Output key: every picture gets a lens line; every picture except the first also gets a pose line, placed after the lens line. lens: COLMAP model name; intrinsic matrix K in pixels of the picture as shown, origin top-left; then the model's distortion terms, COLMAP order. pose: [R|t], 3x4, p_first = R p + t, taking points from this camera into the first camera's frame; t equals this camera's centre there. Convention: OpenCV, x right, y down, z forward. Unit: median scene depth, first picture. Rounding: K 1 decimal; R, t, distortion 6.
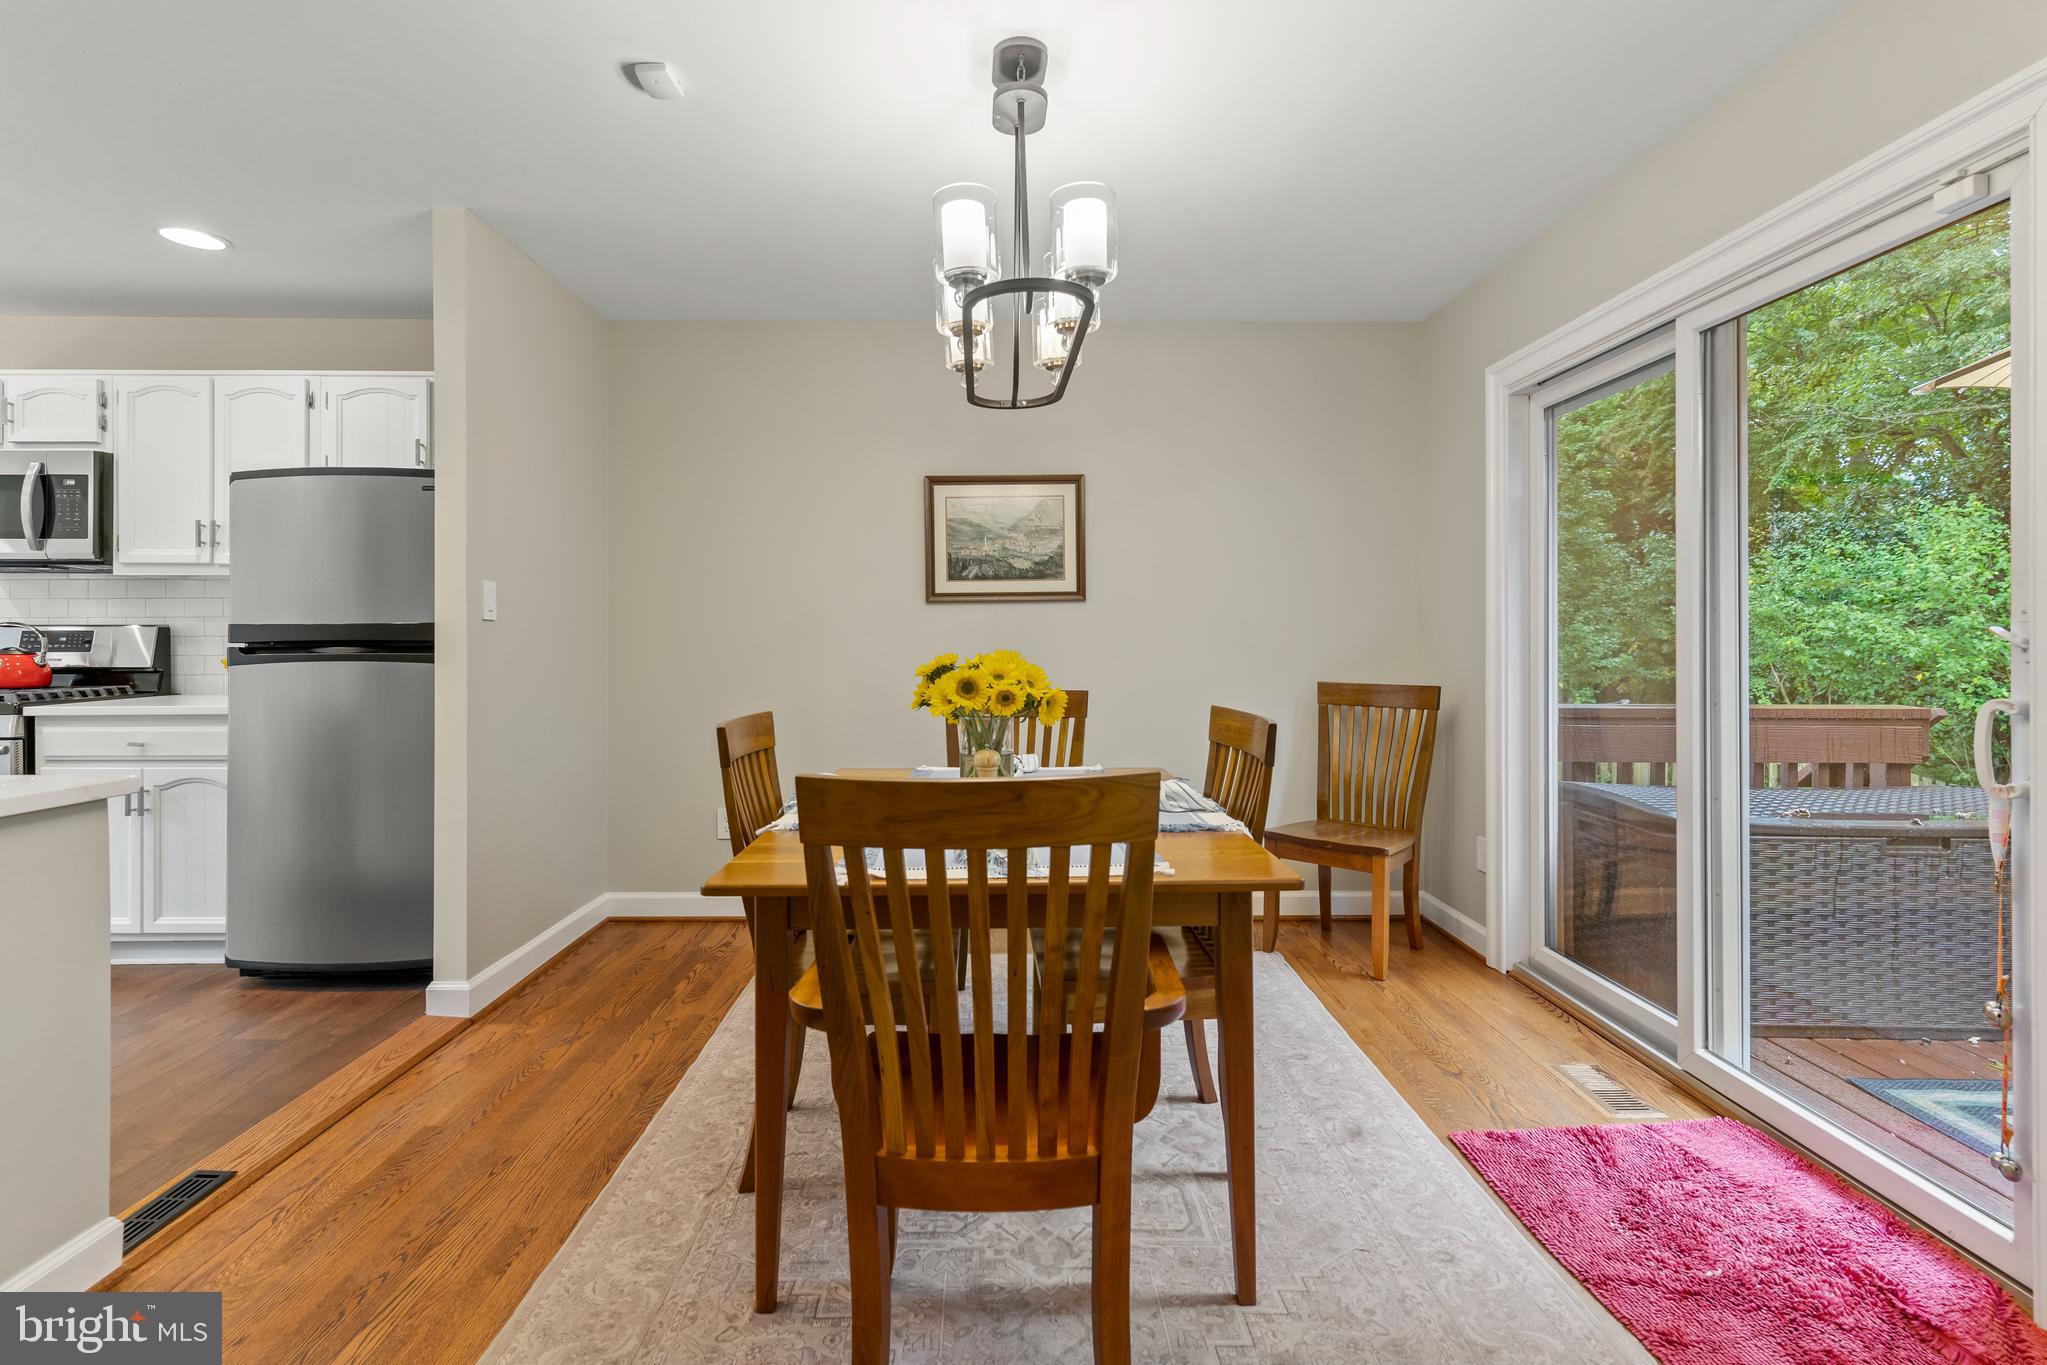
lens RADIAL K [[989.0, 0, 1014.6], [0, 989.0, 641.4], [0, 0, 1]] dist [0.000434, 0.000219]
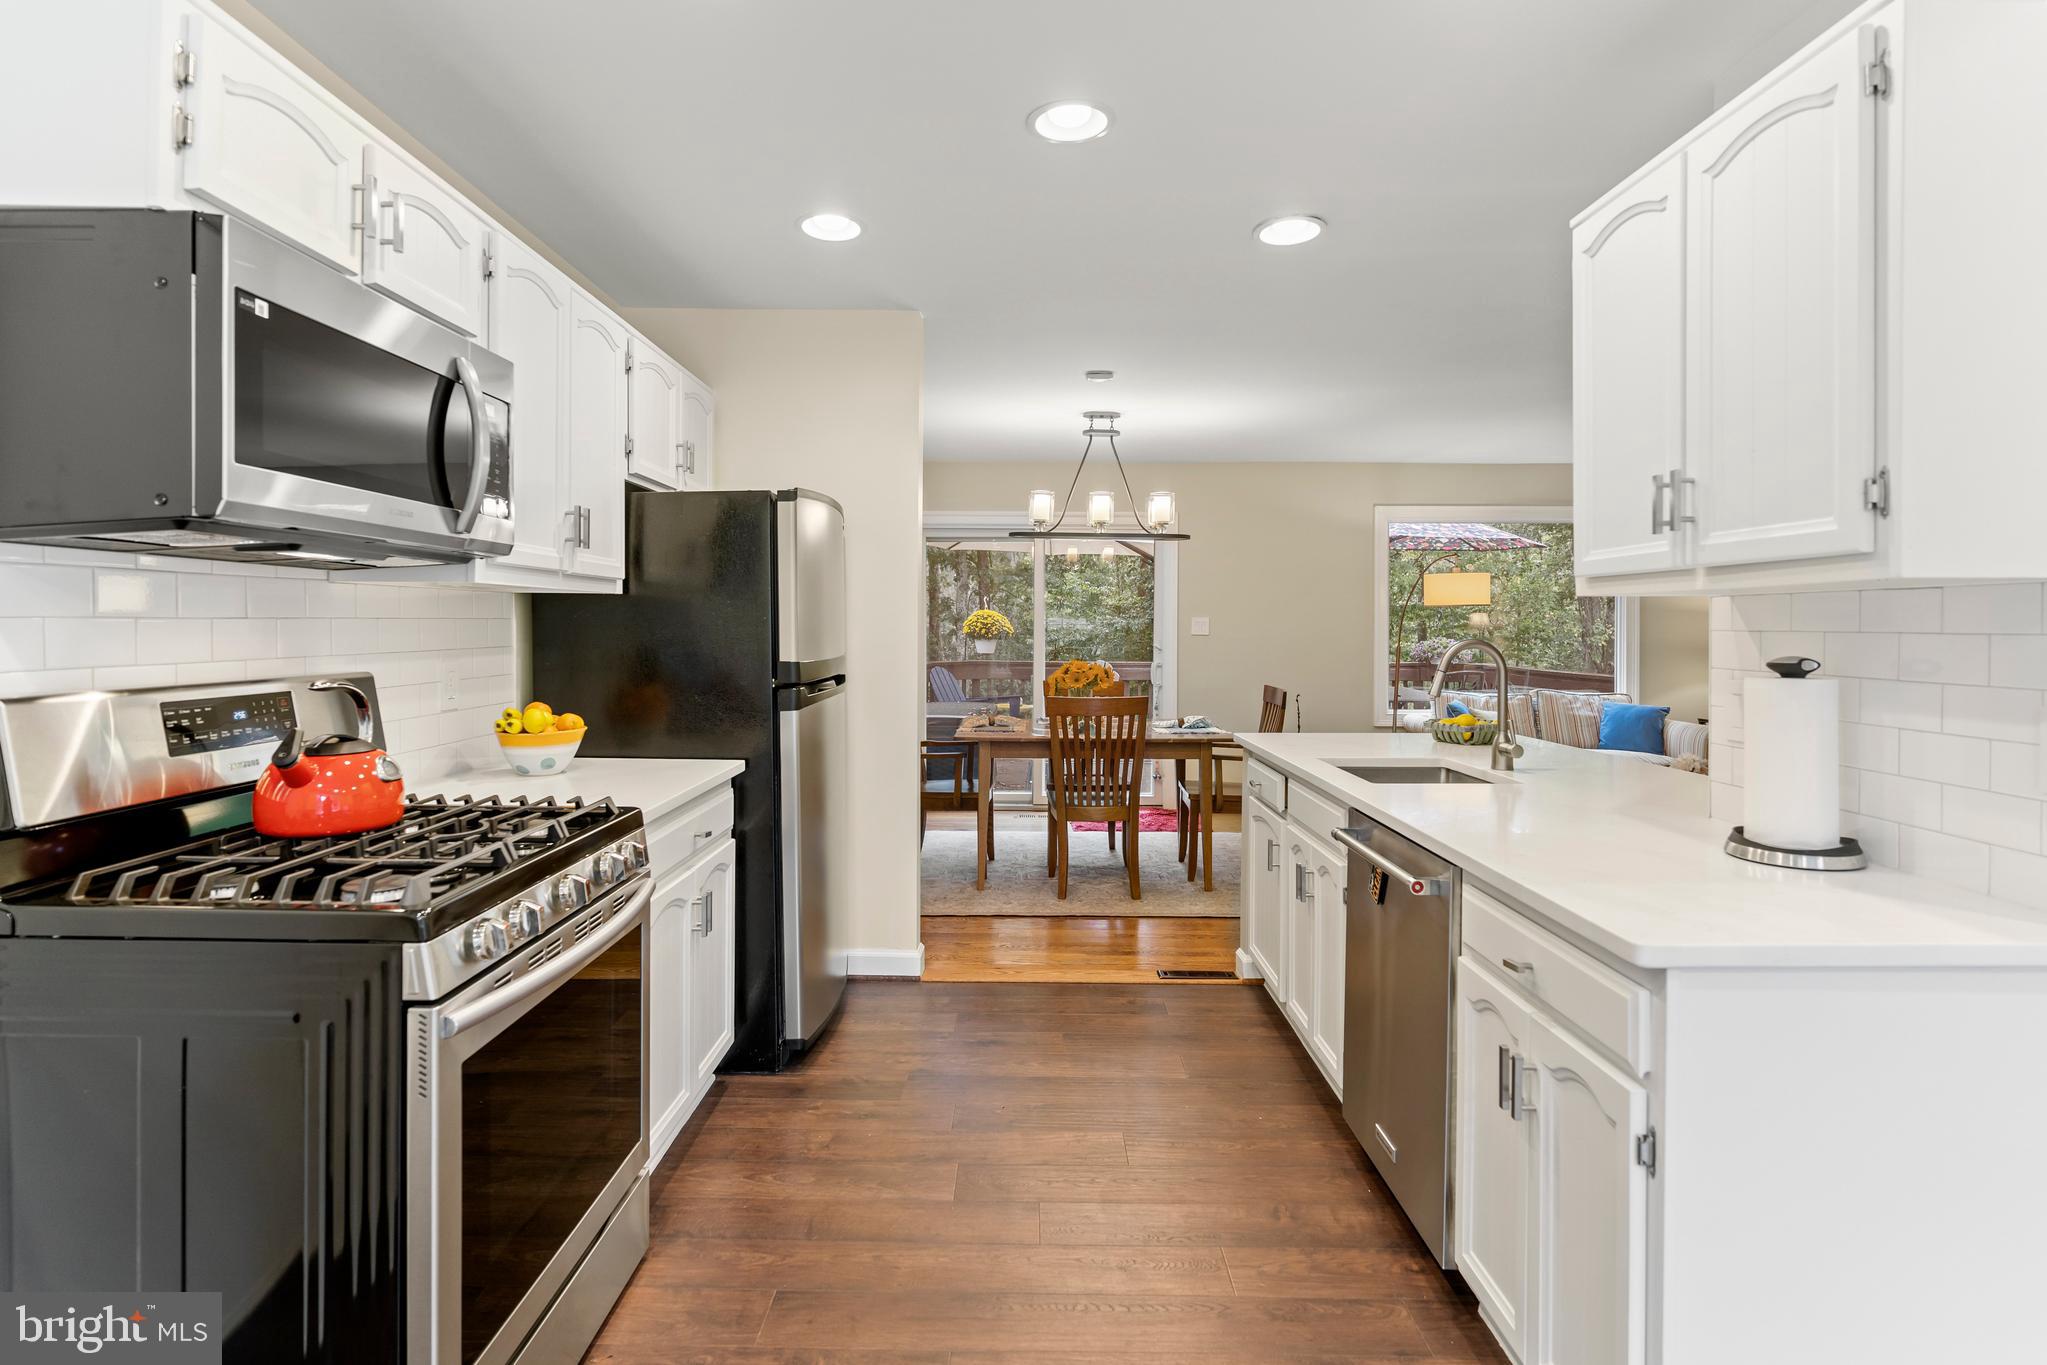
lens RADIAL K [[1020.6, 0, 1013.8], [0, 1020.6, 629.5], [0, 0, 1]] dist [-0.000384, 0.000367]
pose [[0.018190, -0.004140, 0.999826, -1.489805], [0.000460, 0.999991, 0.004132, -0.044010], [-0.999834, 0.000385, 0.018192, 0.700840]]
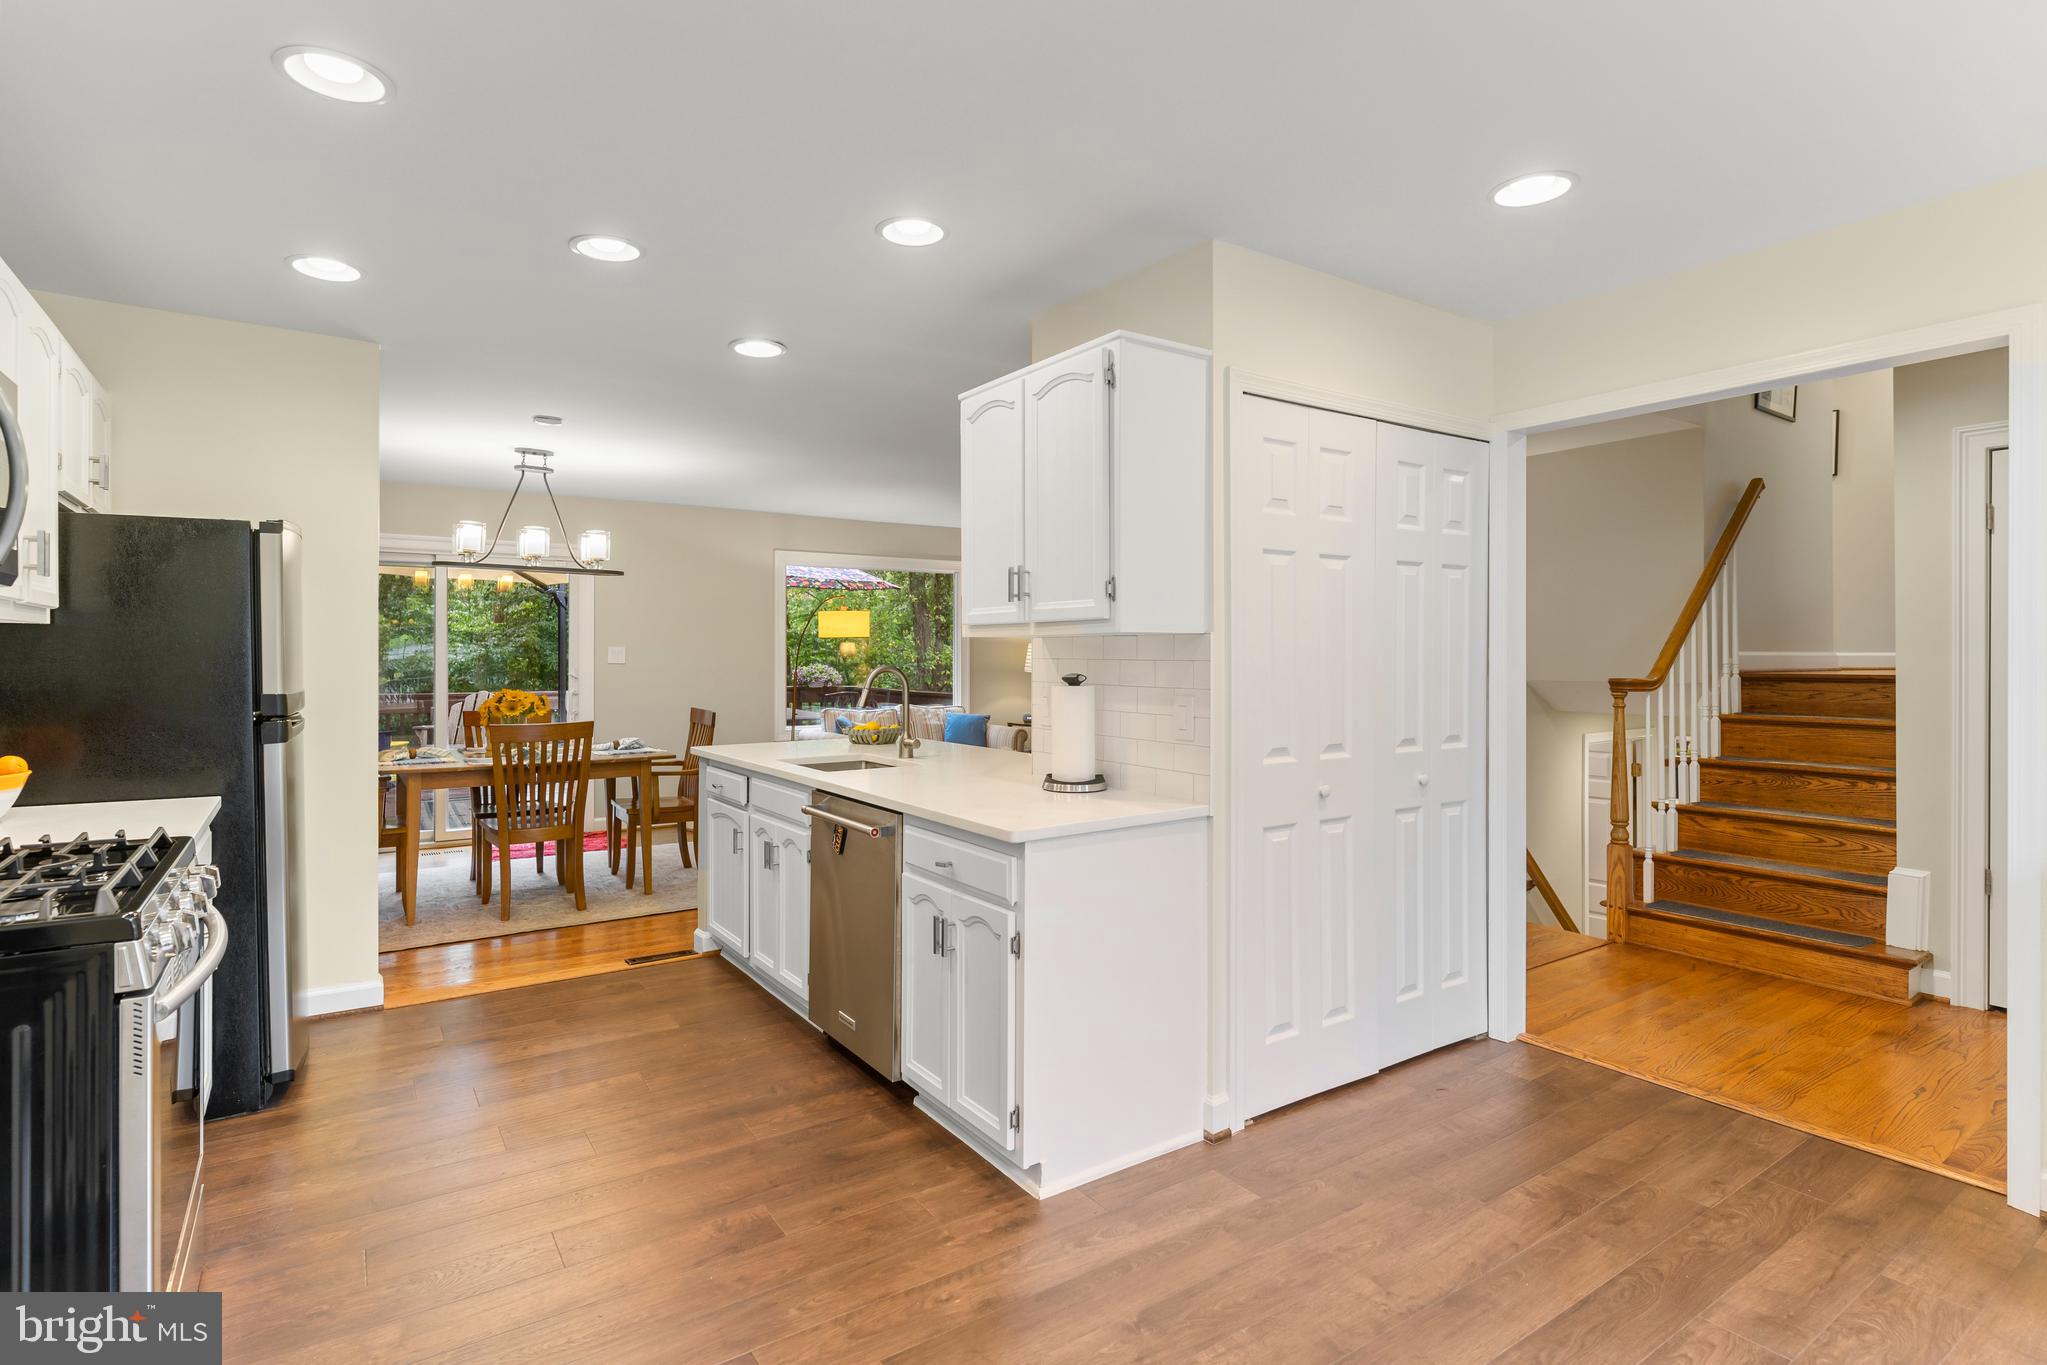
lens RADIAL K [[1013.9, 0, 1012.4], [0, 1013.9, 651.2], [0, 0, 1]] dist [-0.000562, 0.000017]
pose [[-0.555750, 0.001770, 0.831347, -1.671362], [0.002502, 0.999997, -0.000456, -0.047242], [-0.831345, 0.001827, -0.555753, 0.851041]]
